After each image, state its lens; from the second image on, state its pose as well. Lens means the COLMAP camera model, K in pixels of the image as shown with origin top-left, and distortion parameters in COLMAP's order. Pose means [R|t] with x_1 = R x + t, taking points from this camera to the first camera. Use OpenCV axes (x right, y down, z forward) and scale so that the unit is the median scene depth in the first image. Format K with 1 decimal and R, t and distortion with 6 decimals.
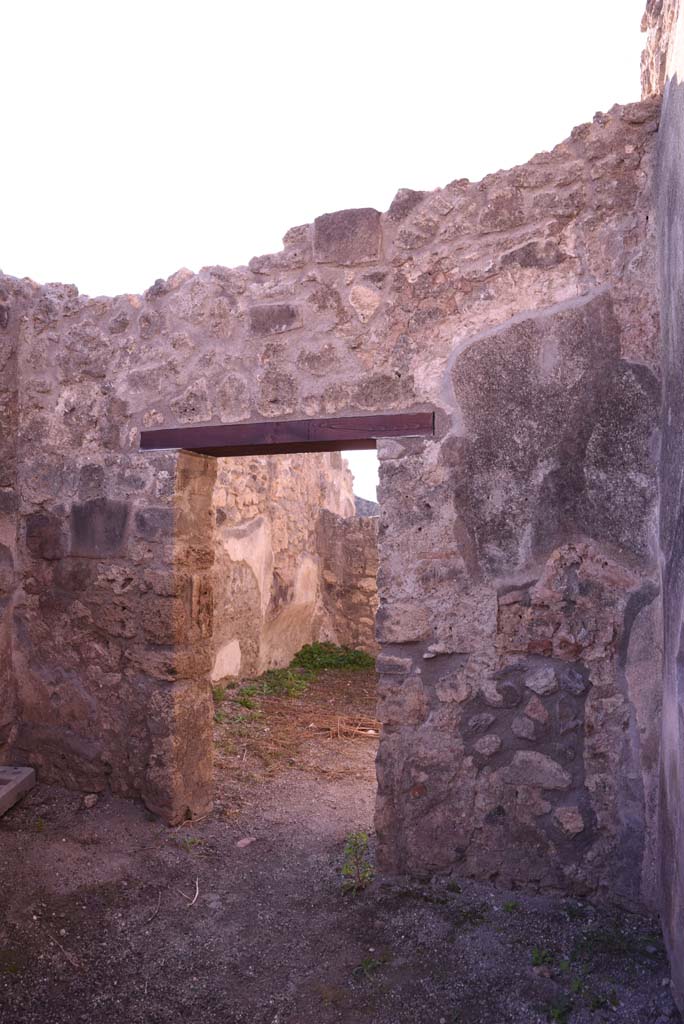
lens RADIAL K [[694.1, 0, 337.3], [0, 694.1, 509.2], [0, 0, 1]] dist [-0.136748, 0.094588]
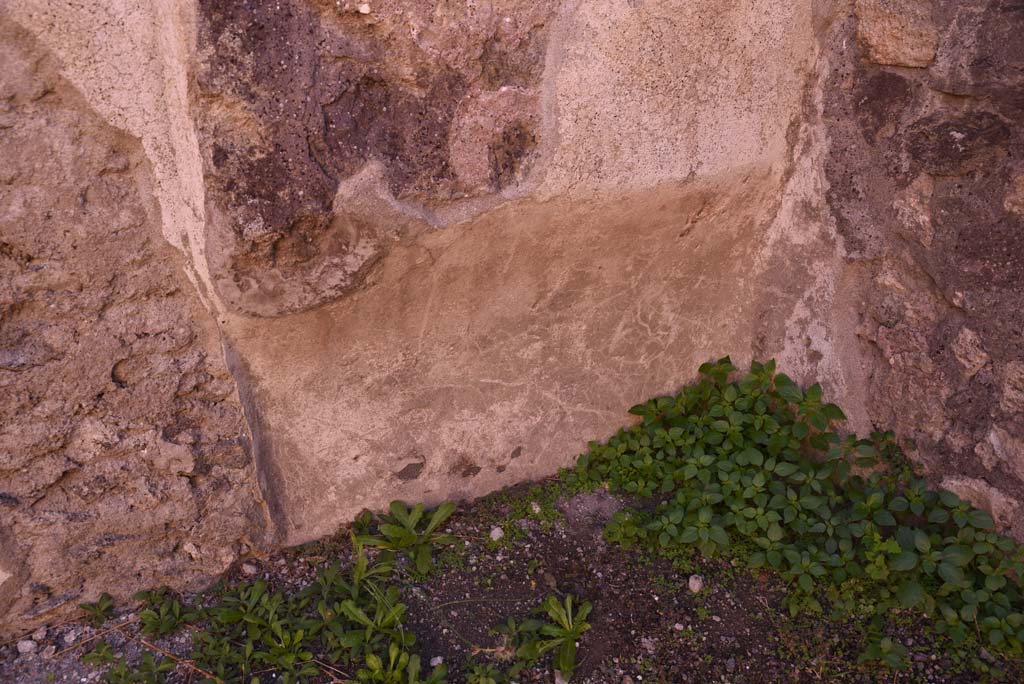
lens RADIAL K [[694.1, 0, 511.1], [0, 694.1, 349.7], [0, 0, 1]] dist [-0.136748, 0.094588]
pose [[0.751953, 0.269827, -0.601465, 0.073966], [0.056253, 0.882801, 0.466366, 0.185068], [0.656812, -0.384520, 0.648646, 1.731405]]
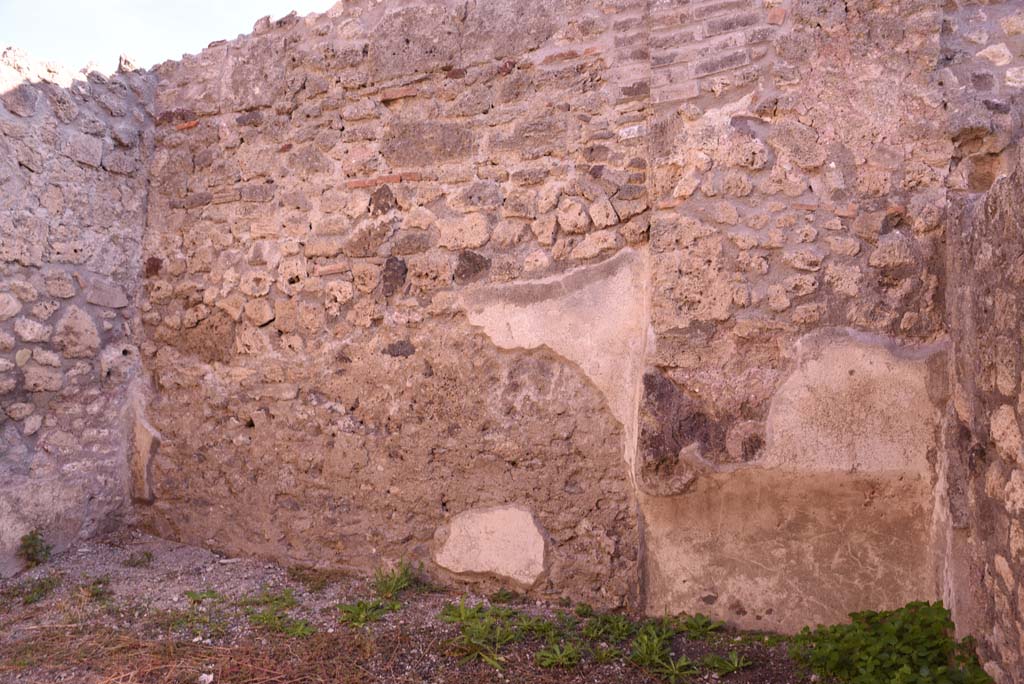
lens RADIAL K [[694.1, 0, 511.1], [0, 694.1, 349.7], [0, 0, 1]] dist [-0.136748, 0.094588]
pose [[0.026936, -0.065319, -0.997501, 0.601631], [0.030628, 0.997448, -0.064488, 0.184377], [0.999168, -0.028814, 0.028868, 1.680596]]
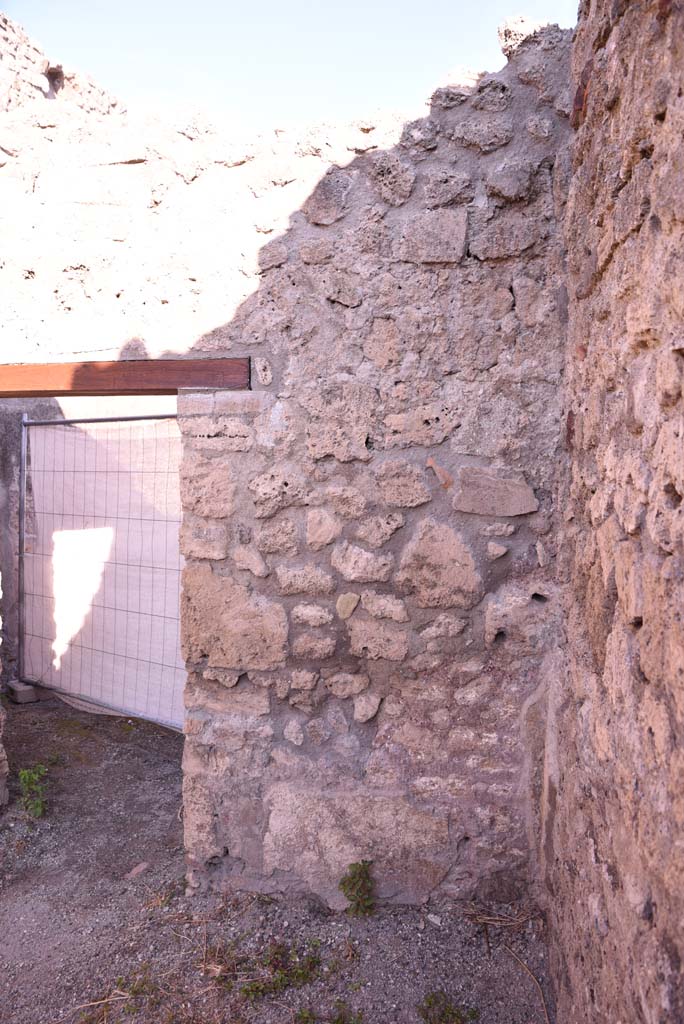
lens RADIAL K [[694.1, 0, 337.3], [0, 694.1, 509.2], [0, 0, 1]] dist [-0.136748, 0.094588]
pose [[-0.984469, -0.009626, -0.175293, -0.201111], [-0.016062, 0.999246, 0.035336, 0.011096], [0.174821, 0.037603, -0.983882, 1.631905]]
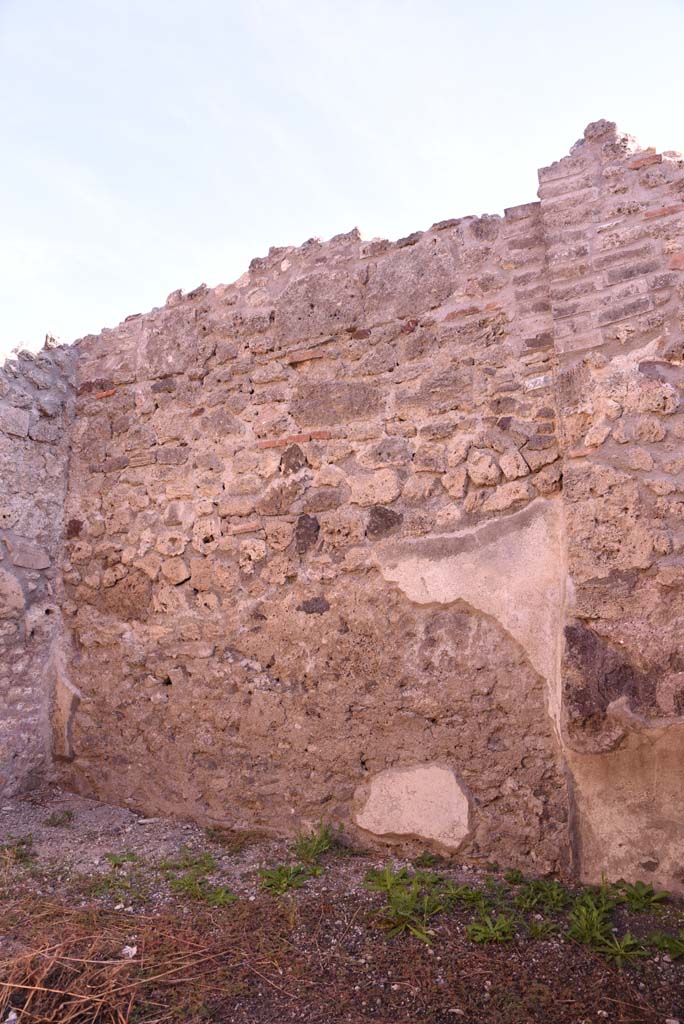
lens RADIAL K [[694.1, 0, 337.3], [0, 694.1, 509.2], [0, 0, 1]] dist [-0.136748, 0.094588]
pose [[-0.083069, -0.176416, -0.980804, 0.607485], [0.052038, 0.982095, -0.181056, 0.162328], [0.995184, -0.066079, -0.072402, 1.665362]]
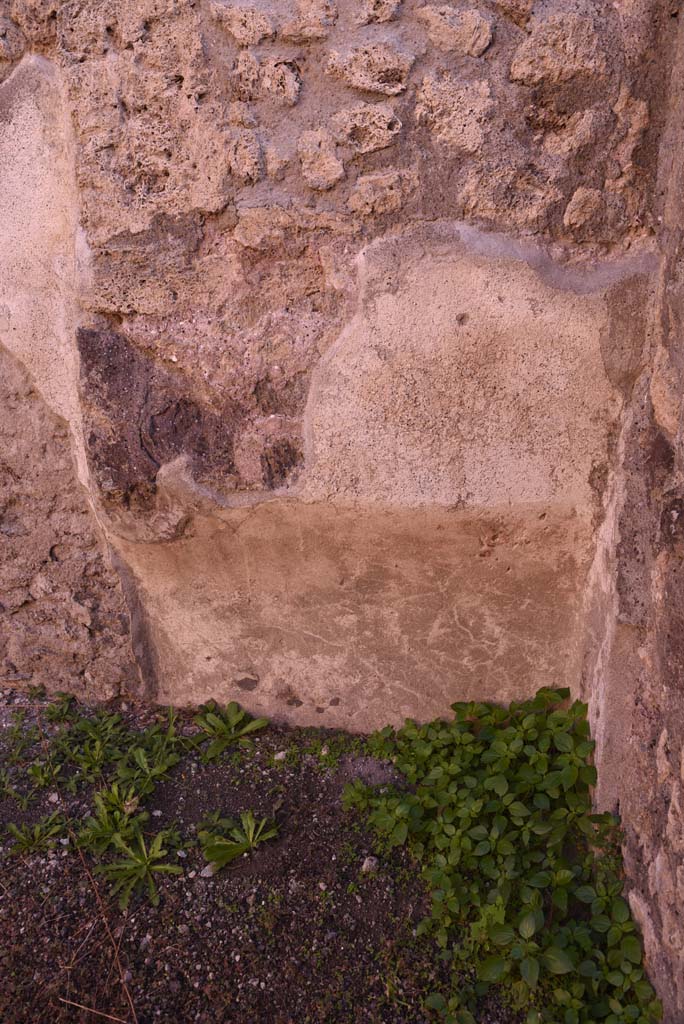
lens RADIAL K [[694.1, 0, 337.3], [0, 694.1, 509.2], [0, 0, 1]] dist [-0.136748, 0.094588]
pose [[0.205513, 0.309167, -0.928536, 0.254118], [0.068694, 0.941892, 0.328818, 0.145722], [0.976240, -0.131361, 0.172334, 1.917791]]
